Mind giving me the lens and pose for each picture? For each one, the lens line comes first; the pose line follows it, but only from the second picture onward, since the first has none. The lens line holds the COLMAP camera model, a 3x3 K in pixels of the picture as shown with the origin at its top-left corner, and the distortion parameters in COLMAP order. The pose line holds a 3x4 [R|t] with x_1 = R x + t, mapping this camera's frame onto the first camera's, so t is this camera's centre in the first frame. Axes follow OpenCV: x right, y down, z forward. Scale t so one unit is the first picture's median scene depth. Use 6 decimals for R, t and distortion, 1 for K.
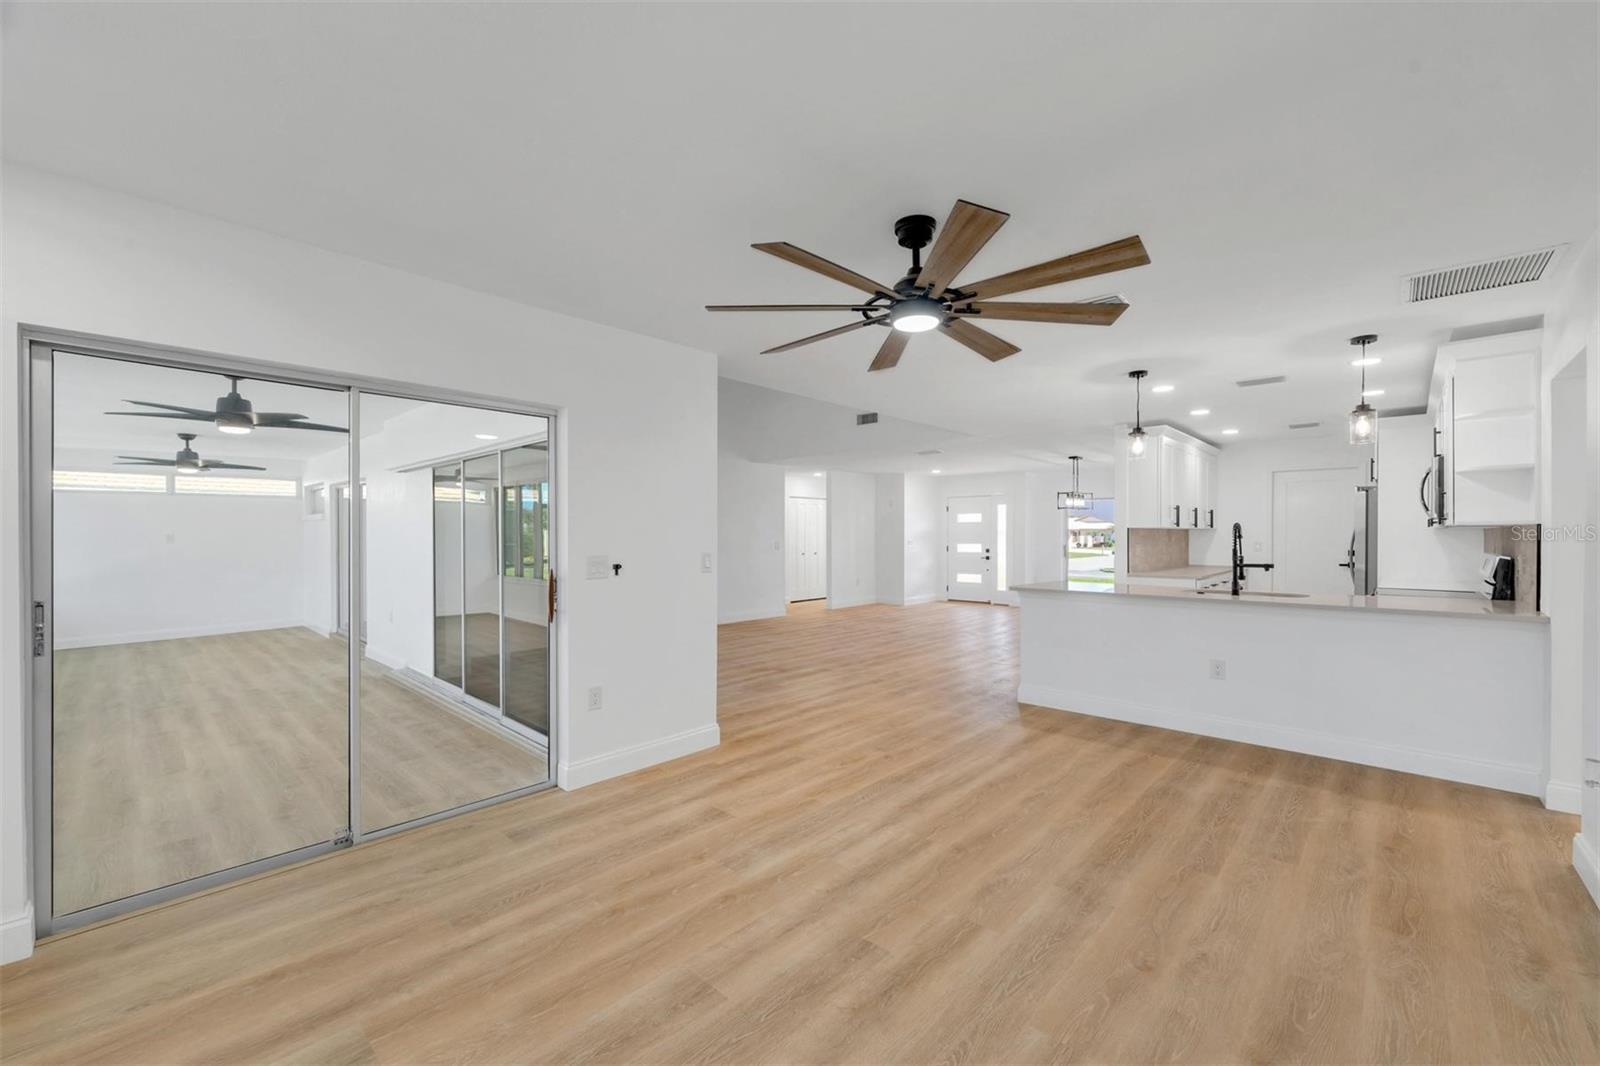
lens RADIAL K [[638.9, 0, 803.6], [0, 638.9, 540.2], [0, 0, 1]] dist [-0.000102, -0.000647]
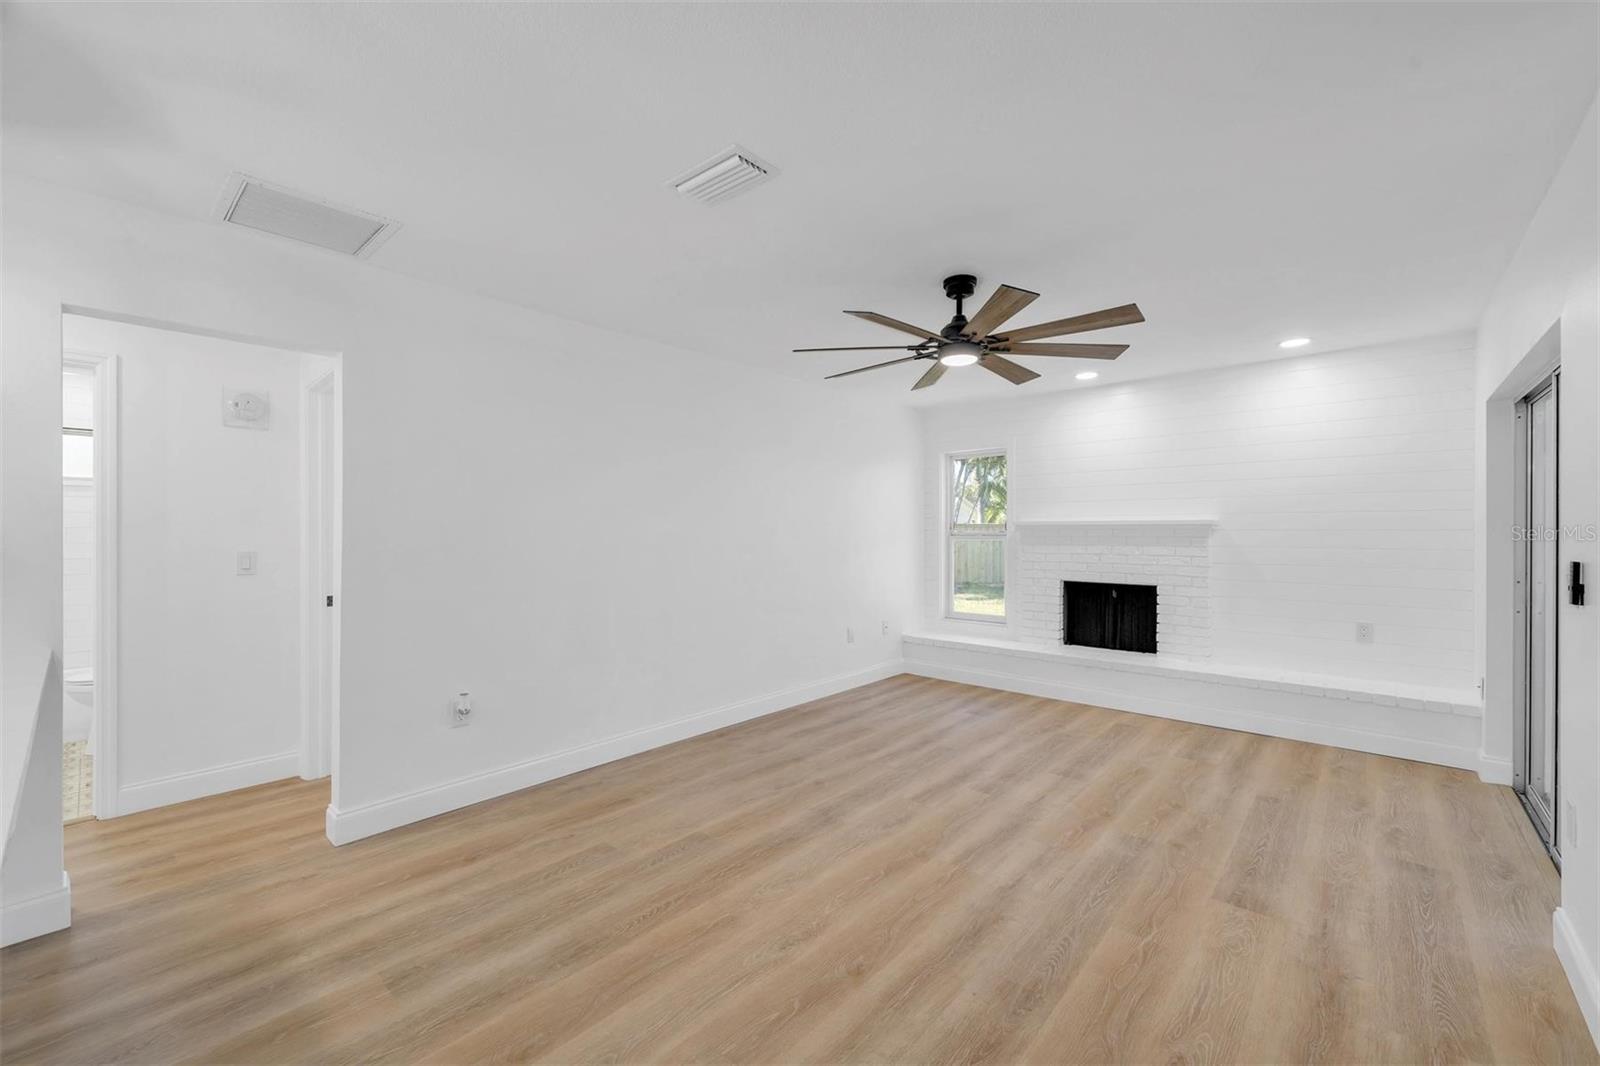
lens RADIAL K [[655.7, 0, 802.7], [0, 655.7, 526.8], [0, 0, 1]] dist [0.002367, -0.000023]
pose [[-0.999676, -0.000099, -0.025446, 0.464761], [-0.000136, 0.999999, 0.001434, -0.012090], [0.025446, 0.001437, -0.999675, 2.050134]]
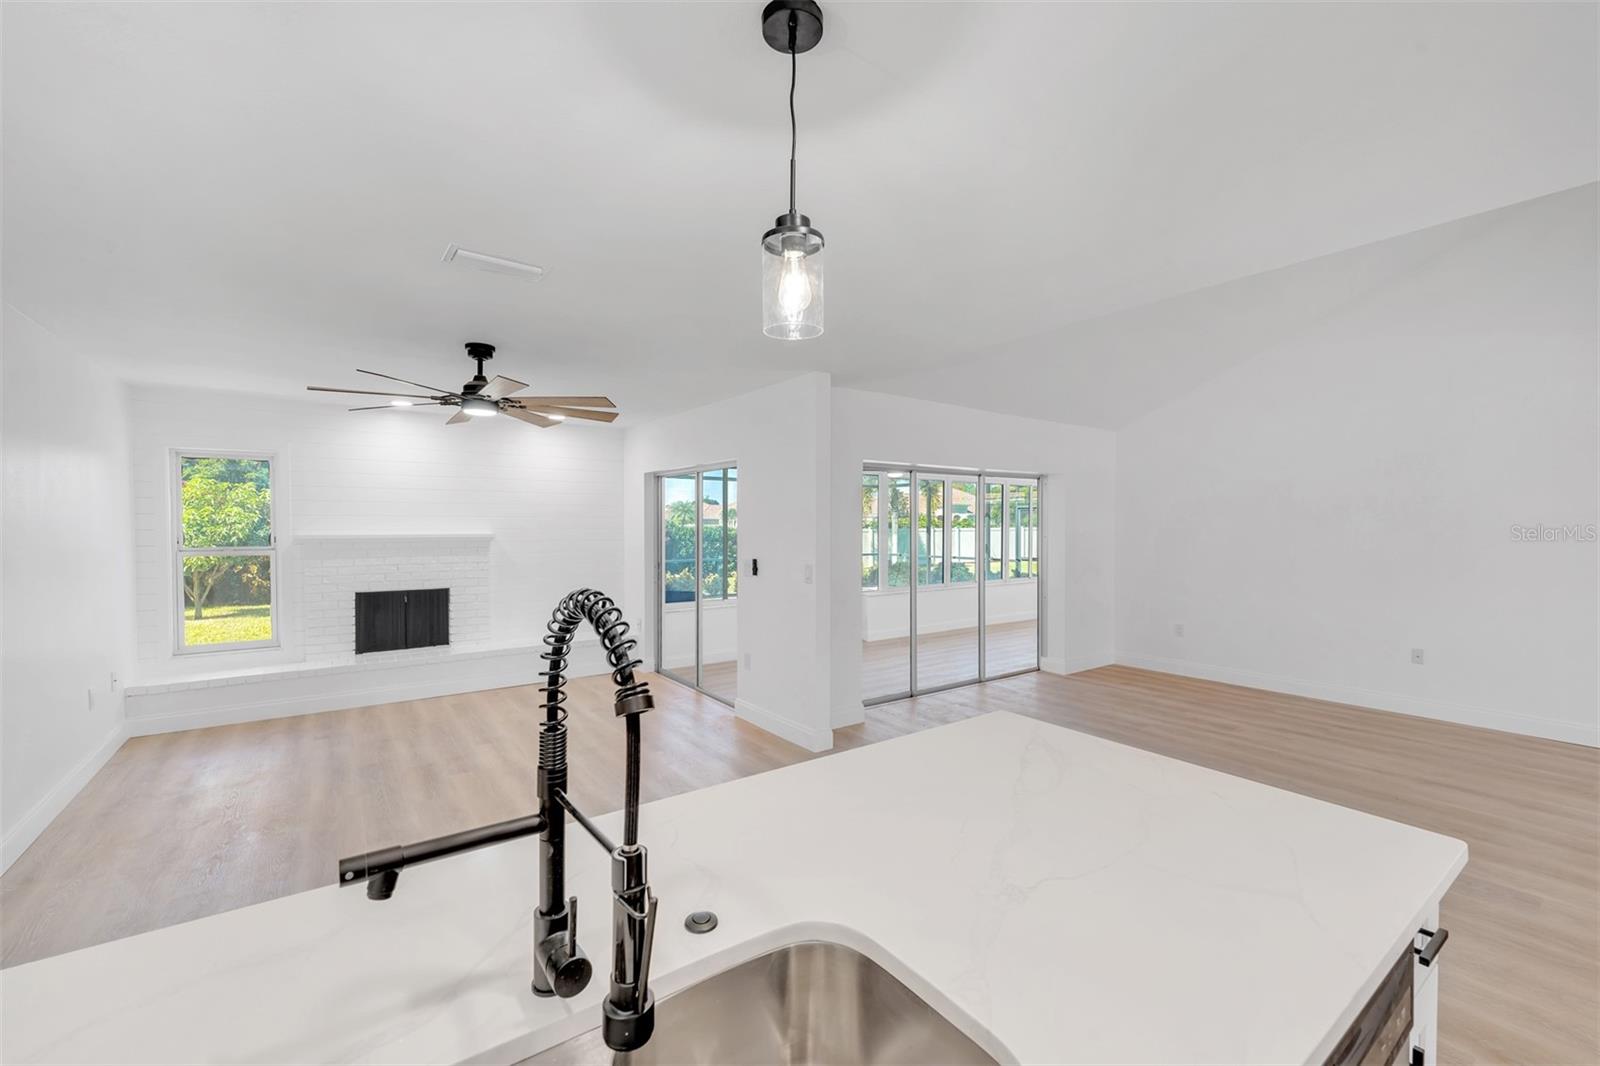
lens RADIAL K [[655.7, 0, 802.7], [0, 655.7, 526.8], [0, 0, 1]] dist [0.002367, -0.000023]
pose [[-0.193745, 0.004340, -0.981042, 1.406729], [-0.006544, 0.999962, 0.005716, -0.074955], [0.981030, 0.007527, -0.193709, 1.841036]]
